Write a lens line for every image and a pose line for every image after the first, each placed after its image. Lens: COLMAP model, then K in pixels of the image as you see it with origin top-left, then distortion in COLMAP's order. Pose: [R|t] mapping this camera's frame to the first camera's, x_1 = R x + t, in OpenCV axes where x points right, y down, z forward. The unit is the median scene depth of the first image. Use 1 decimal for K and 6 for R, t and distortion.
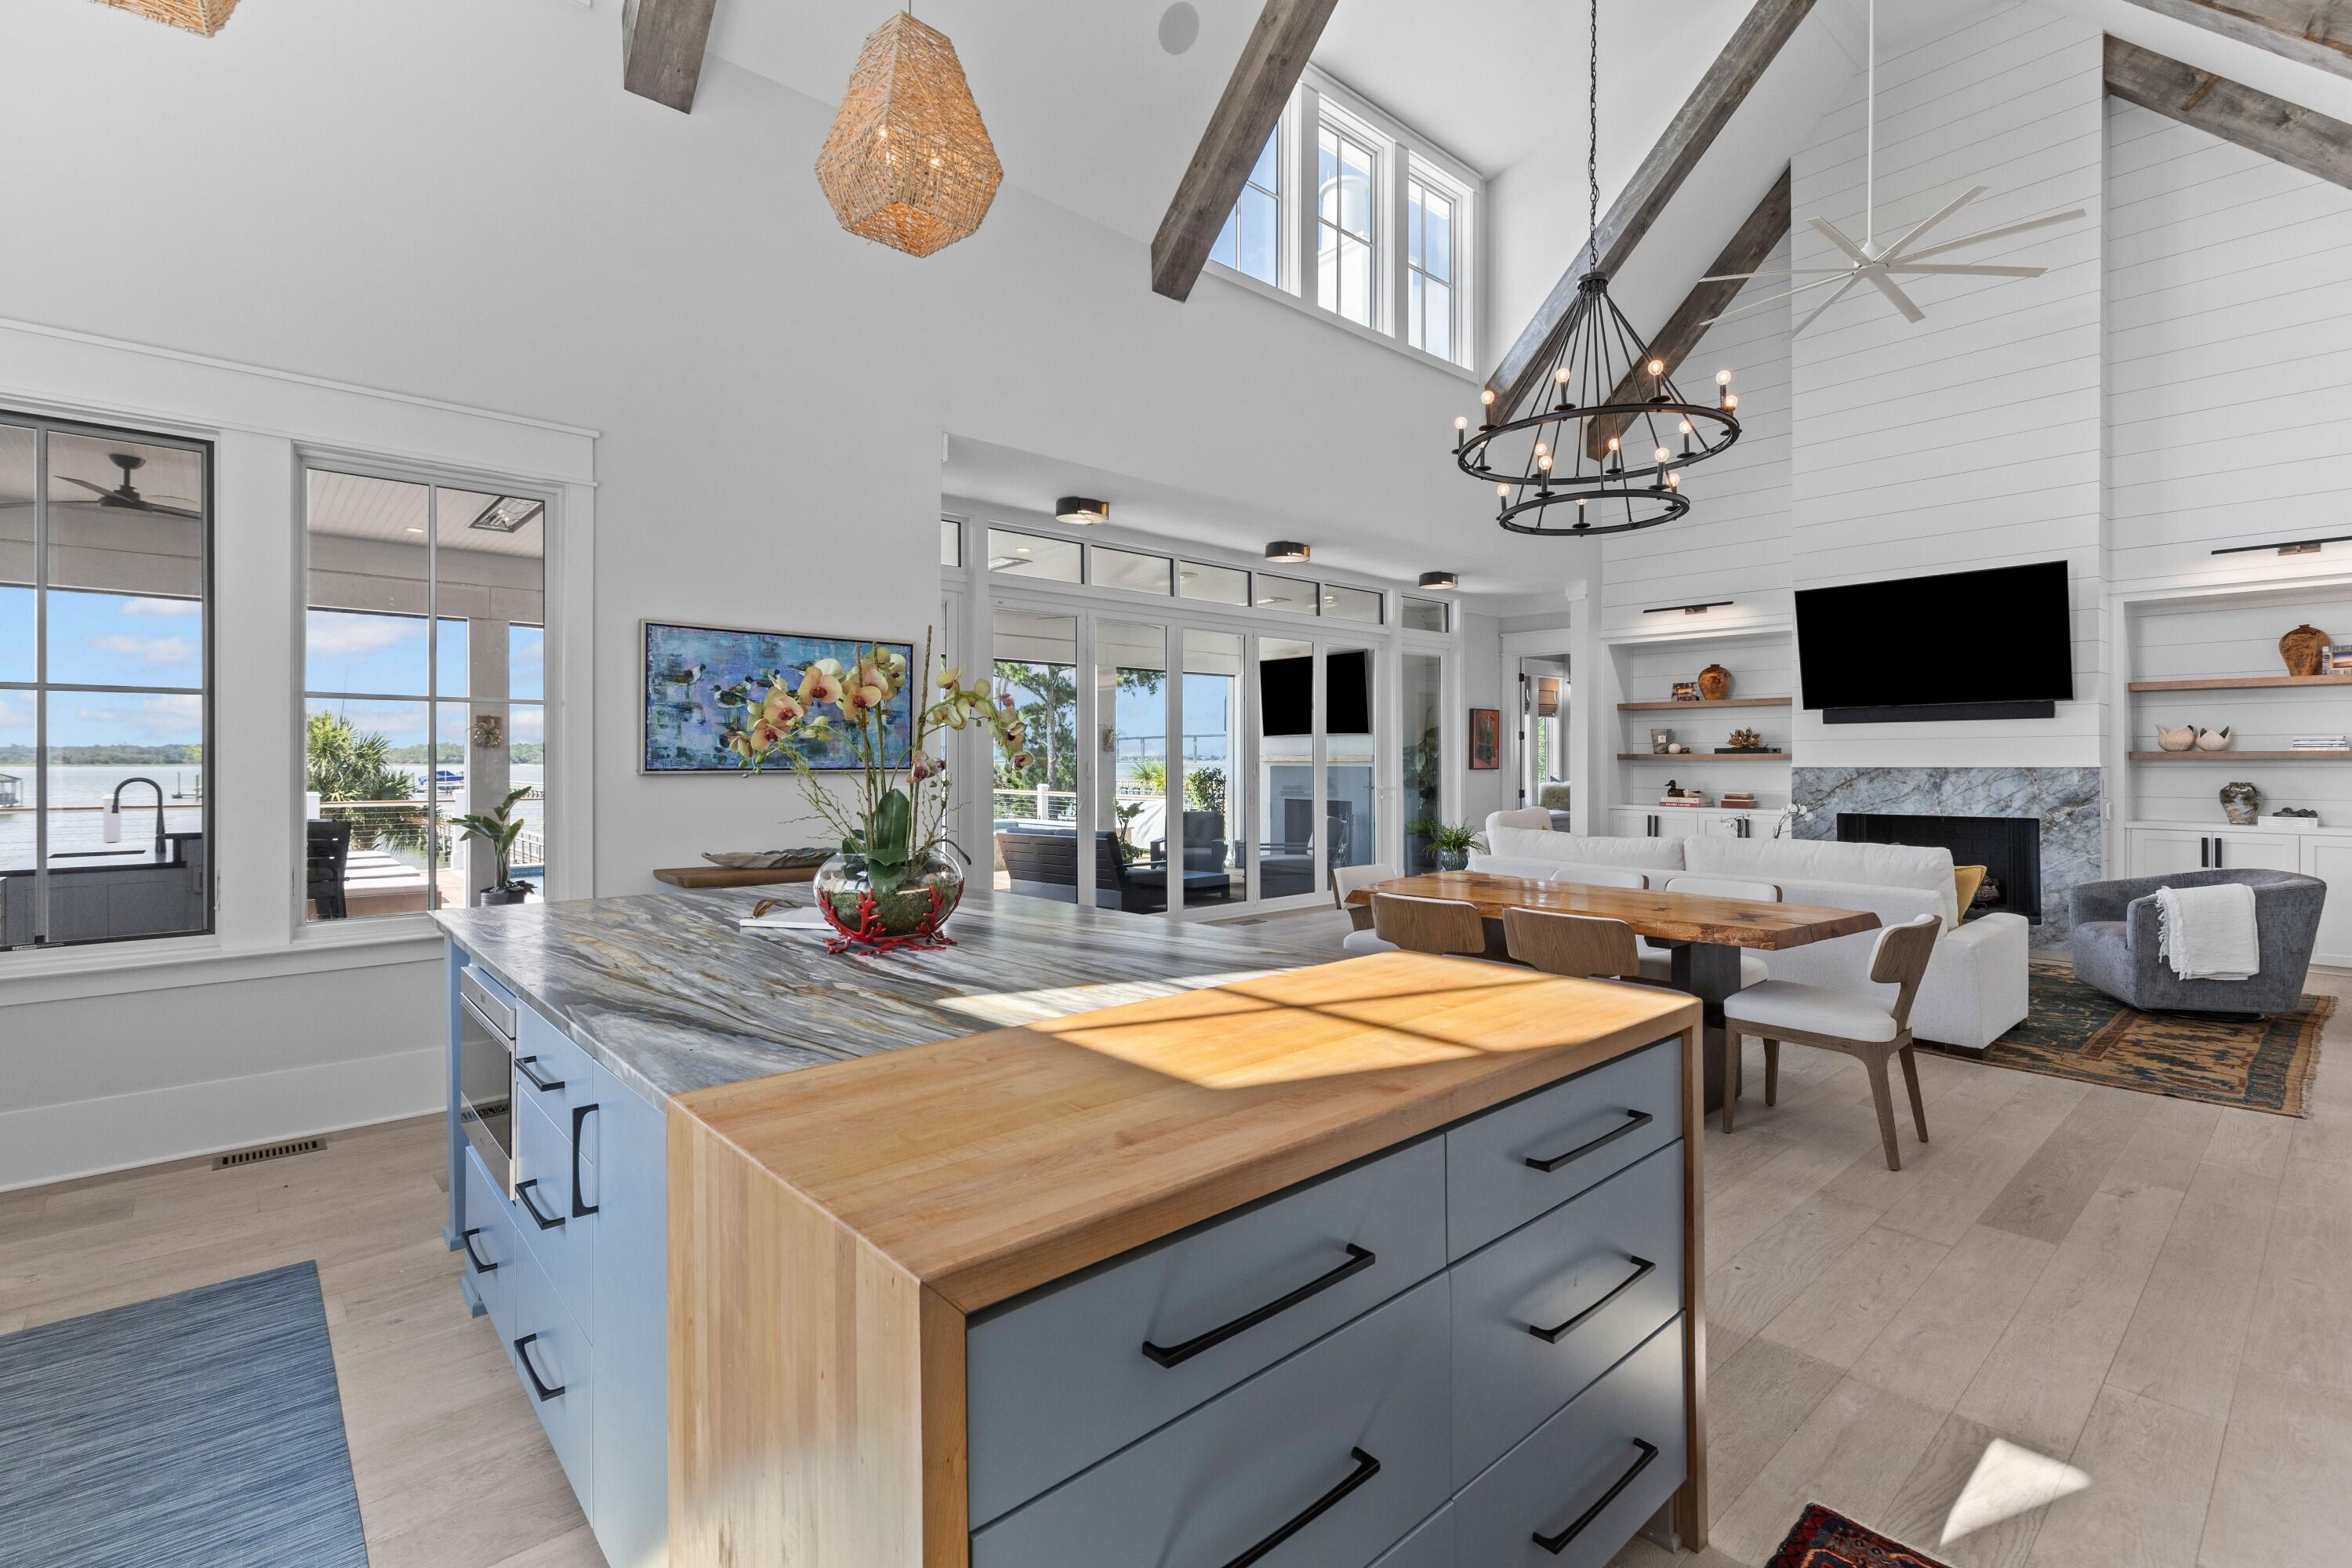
lens RADIAL K [[1058.9, 0, 1191.6], [0, 1058.9, 774.4], [0, 0, 1]] dist [0.010513, -0.002343]
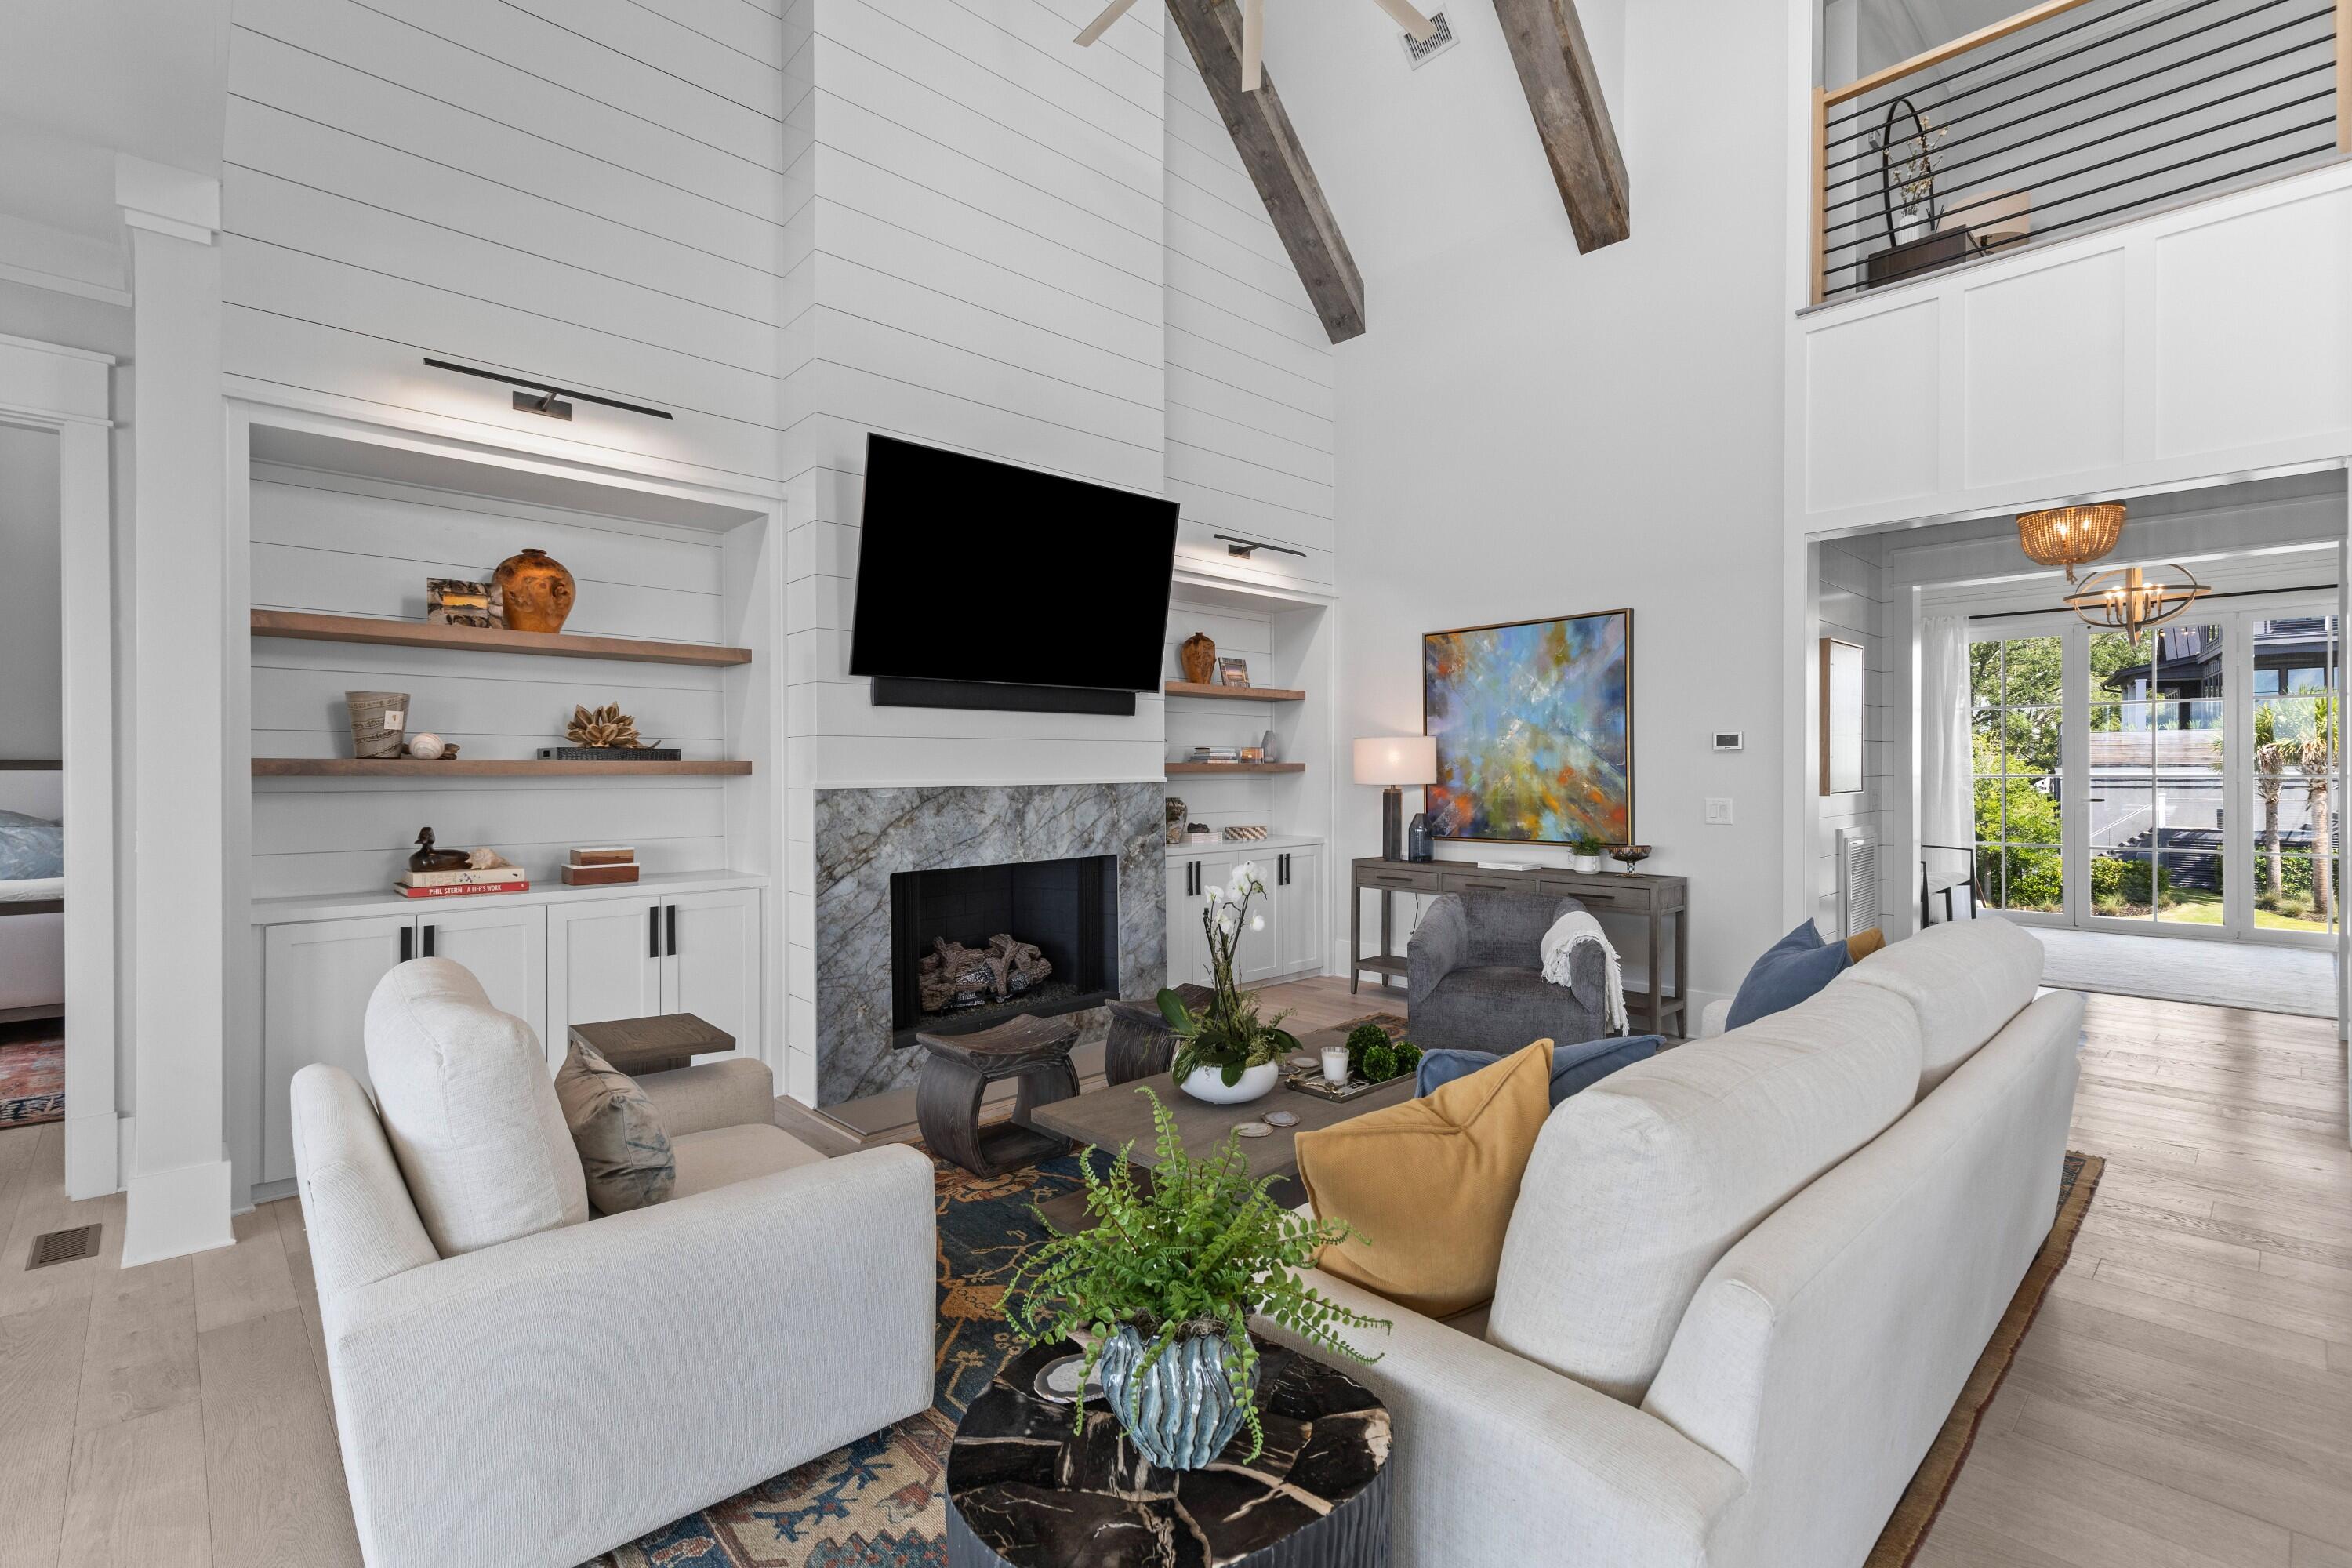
lens RADIAL K [[1058.9, 0, 1185.5], [0, 1058.9, 769.9], [0, 0, 1]] dist [0.010513, -0.002343]
pose [[-0.022322, -0.002472, 0.999748, 0.060013], [0.014004, 0.999898, 0.002785, -0.012774], [-0.999653, 0.014062, -0.022285, 0.725912]]
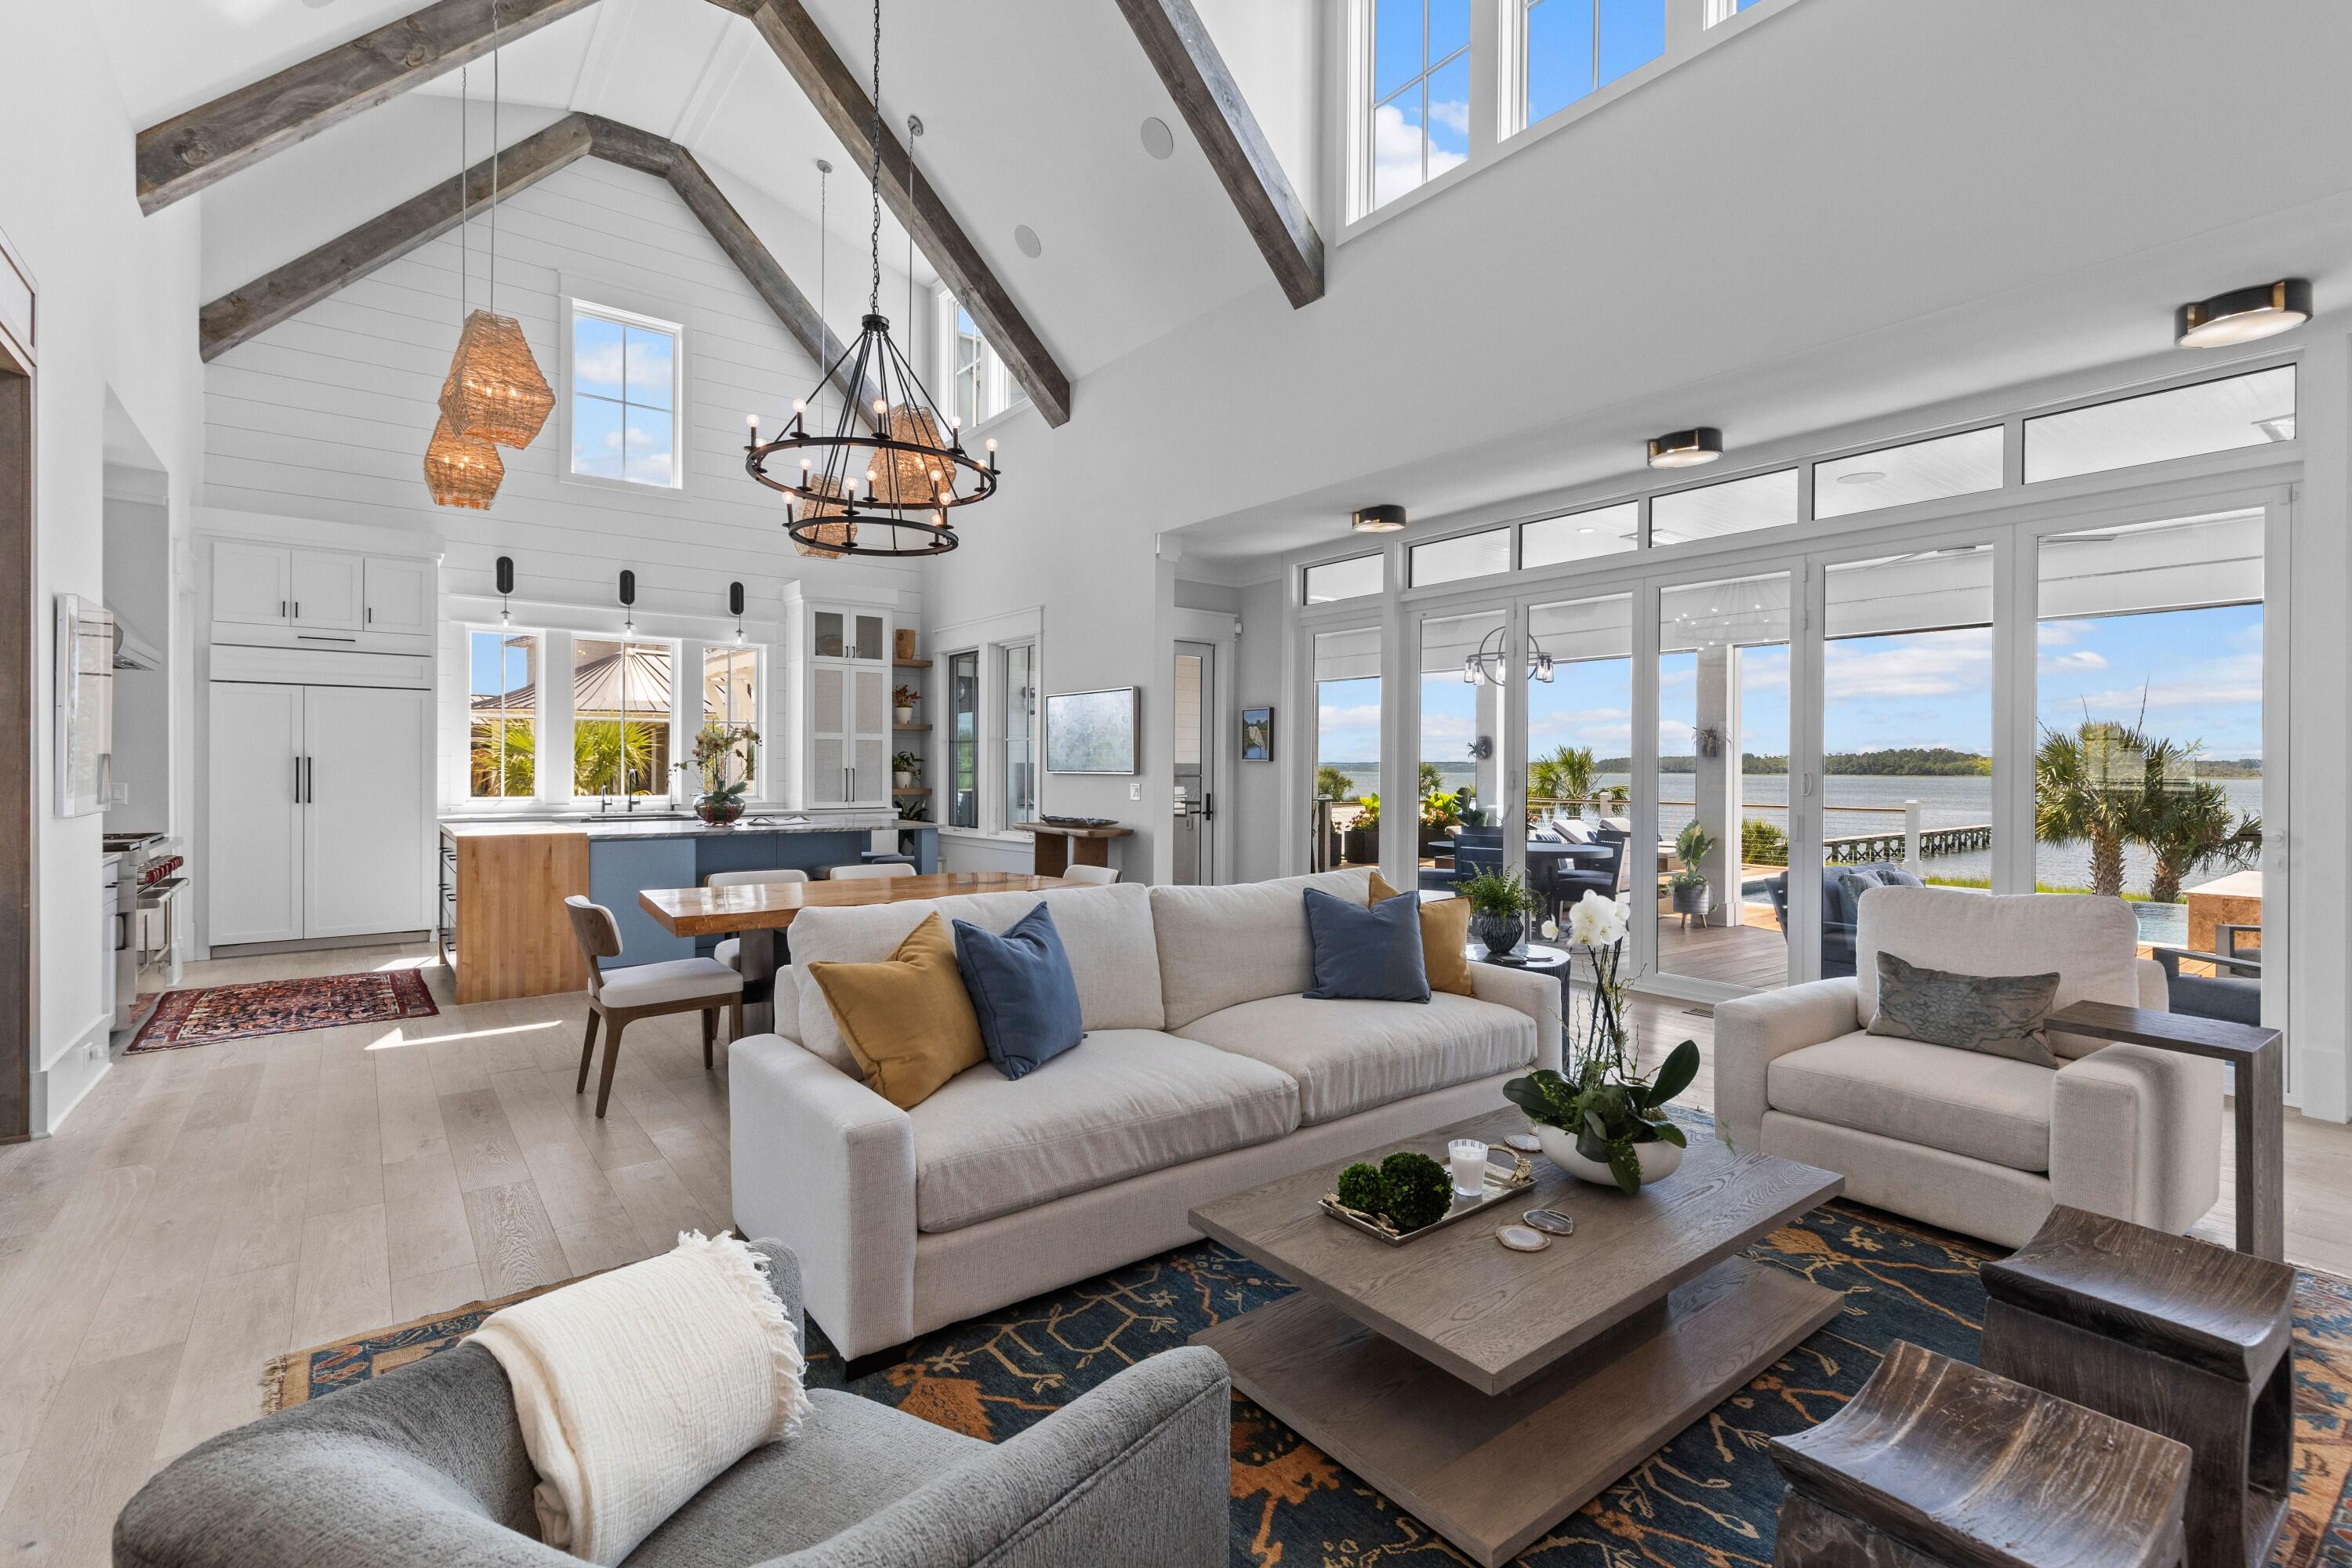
lens RADIAL K [[1058.9, 0, 1164.2], [0, 1058.9, 774.9], [0, 0, 1]] dist [0.010513, -0.002343]
pose [[-0.085233, 0.005647, -0.996345, 1.697419], [-0.016802, 0.999834, 0.007104, -0.017119], [0.996219, 0.017346, -0.085124, 1.644139]]
